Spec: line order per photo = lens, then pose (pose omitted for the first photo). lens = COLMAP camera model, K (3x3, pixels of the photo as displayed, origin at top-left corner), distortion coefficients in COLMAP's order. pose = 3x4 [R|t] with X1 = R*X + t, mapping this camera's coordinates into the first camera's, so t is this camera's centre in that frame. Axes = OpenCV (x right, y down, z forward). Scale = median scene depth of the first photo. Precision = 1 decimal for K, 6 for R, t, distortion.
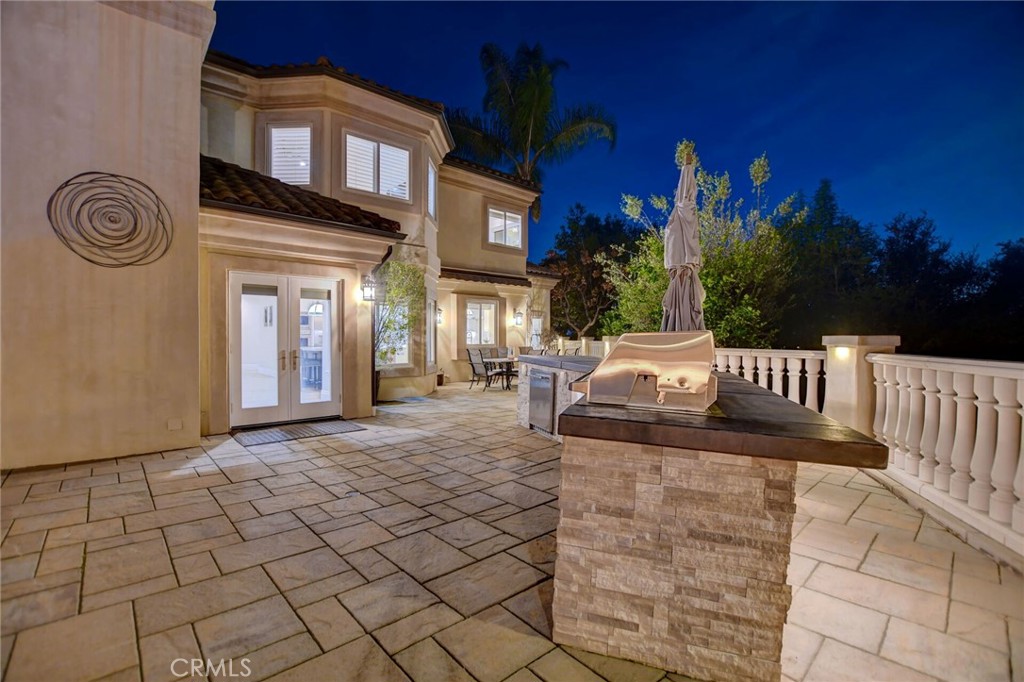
lens RADIAL K [[451.1, 0, 502.5], [0, 451.1, 344.5], [0, 0, 1]] dist [-0.024138, 0.000584]
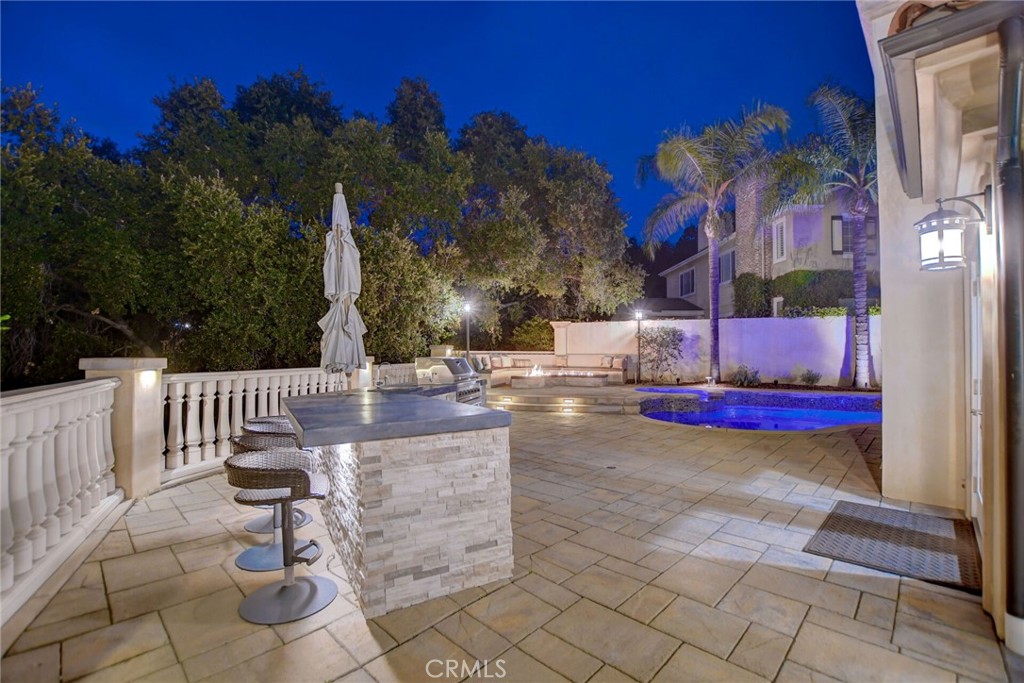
lens RADIAL K [[451.1, 0, 514.6], [0, 451.1, 342.0], [0, 0, 1]] dist [-0.024138, 0.000584]
pose [[-0.996174, -0.008417, -0.086987, 0.045389], [-0.007738, 0.999937, -0.008146, -0.024689], [0.087050, -0.007442, -0.996176, 0.978079]]
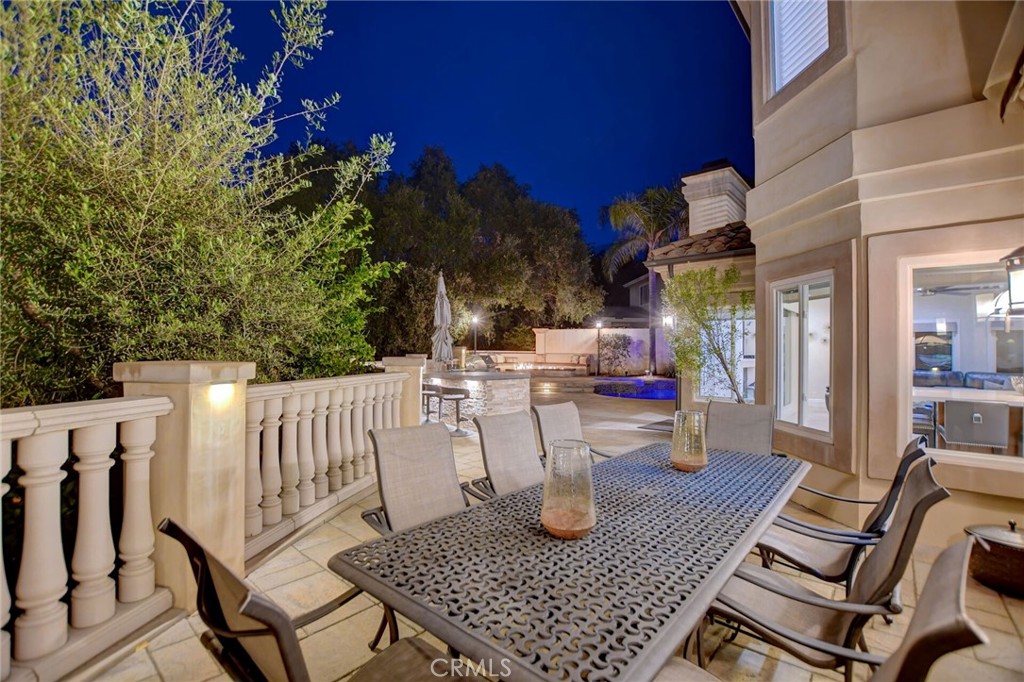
lens RADIAL K [[451.1, 0, 506.8], [0, 451.1, 350.1], [0, 0, 1]] dist [-0.024138, 0.000584]
pose [[-0.992404, -0.012916, -0.122338, 0.168252], [-0.014510, 0.999821, 0.012149, -0.035290], [0.122159, 0.013831, -0.992414, 1.515568]]
